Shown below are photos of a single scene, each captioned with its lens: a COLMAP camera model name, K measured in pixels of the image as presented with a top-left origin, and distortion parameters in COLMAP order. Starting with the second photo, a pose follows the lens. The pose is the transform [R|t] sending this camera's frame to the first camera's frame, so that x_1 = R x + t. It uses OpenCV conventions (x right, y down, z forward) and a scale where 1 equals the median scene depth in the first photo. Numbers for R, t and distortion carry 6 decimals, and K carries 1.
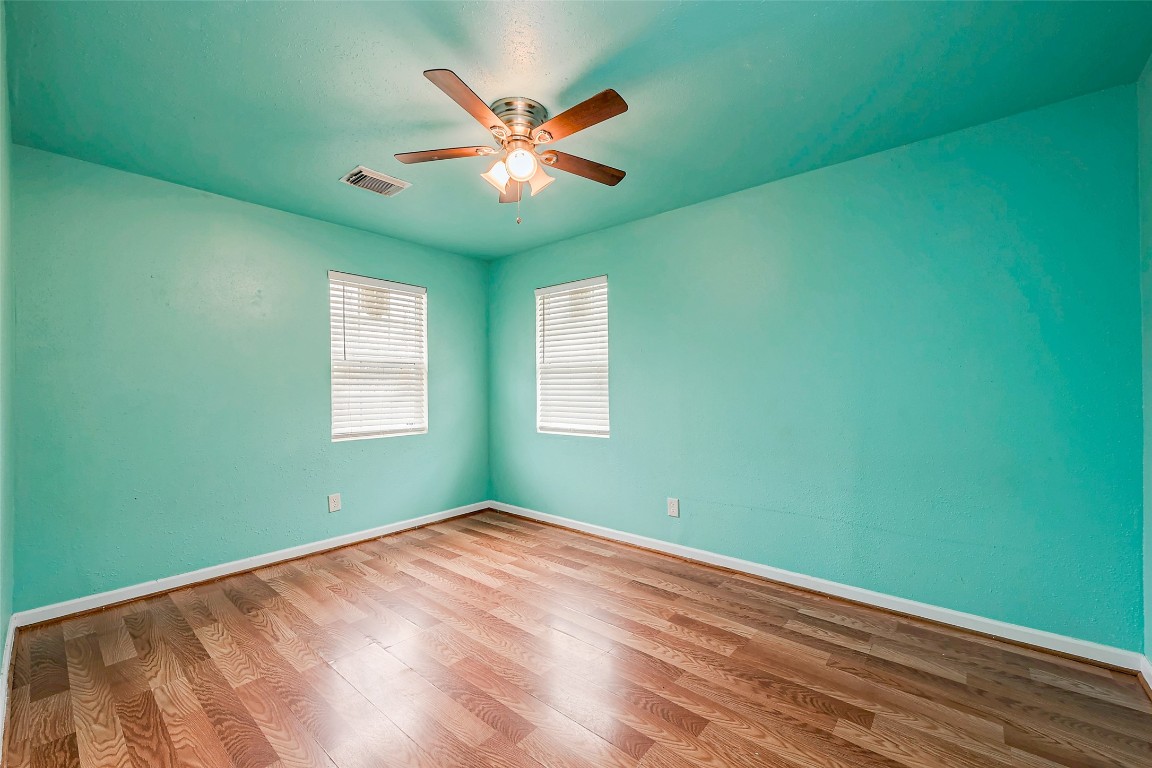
lens RADIAL K [[474.4, 0, 579.0], [0, 474.4, 386.7], [0, 0, 1]] dist [-0.000568, -0.000328]
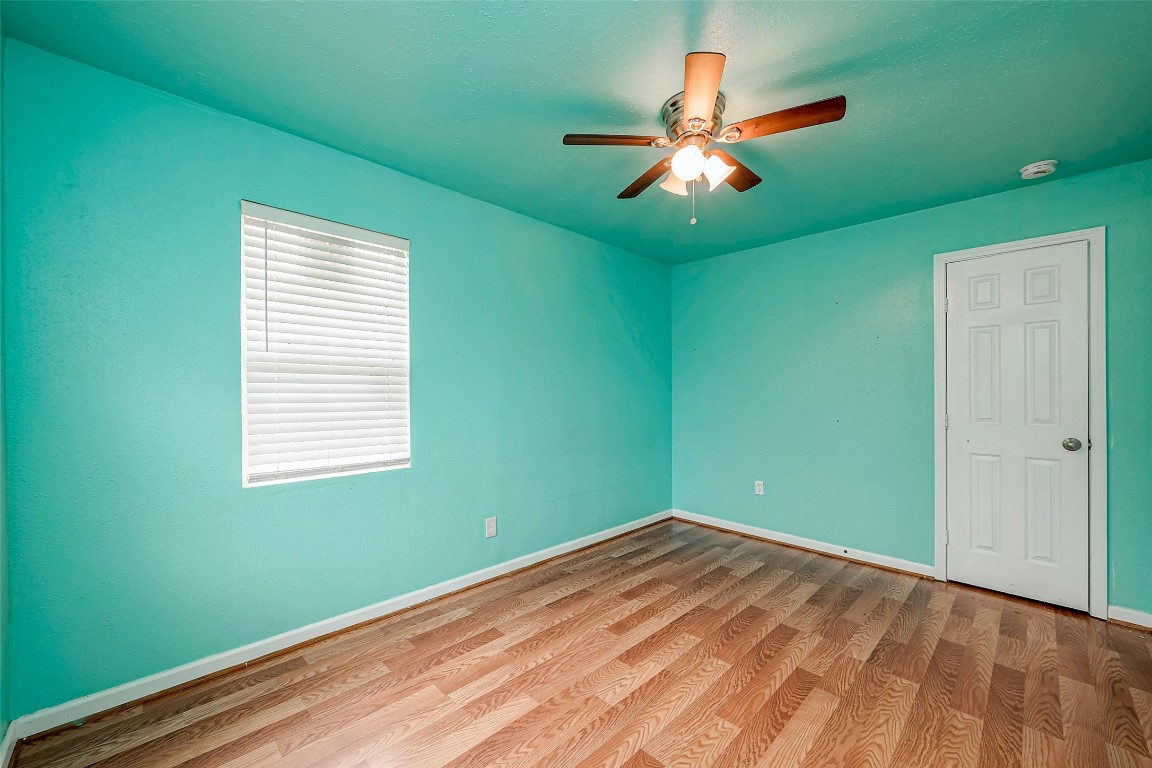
lens RADIAL K [[466.7, 0, 583.9], [0, 466.7, 390.3], [0, 0, 1]] dist [0.001101, 0.000118]
pose [[0.064082, 0.011195, 0.997882, -0.763428], [0.000434, 0.999937, -0.011246, -0.001773], [-0.997945, 0.001154, 0.064073, 0.831486]]
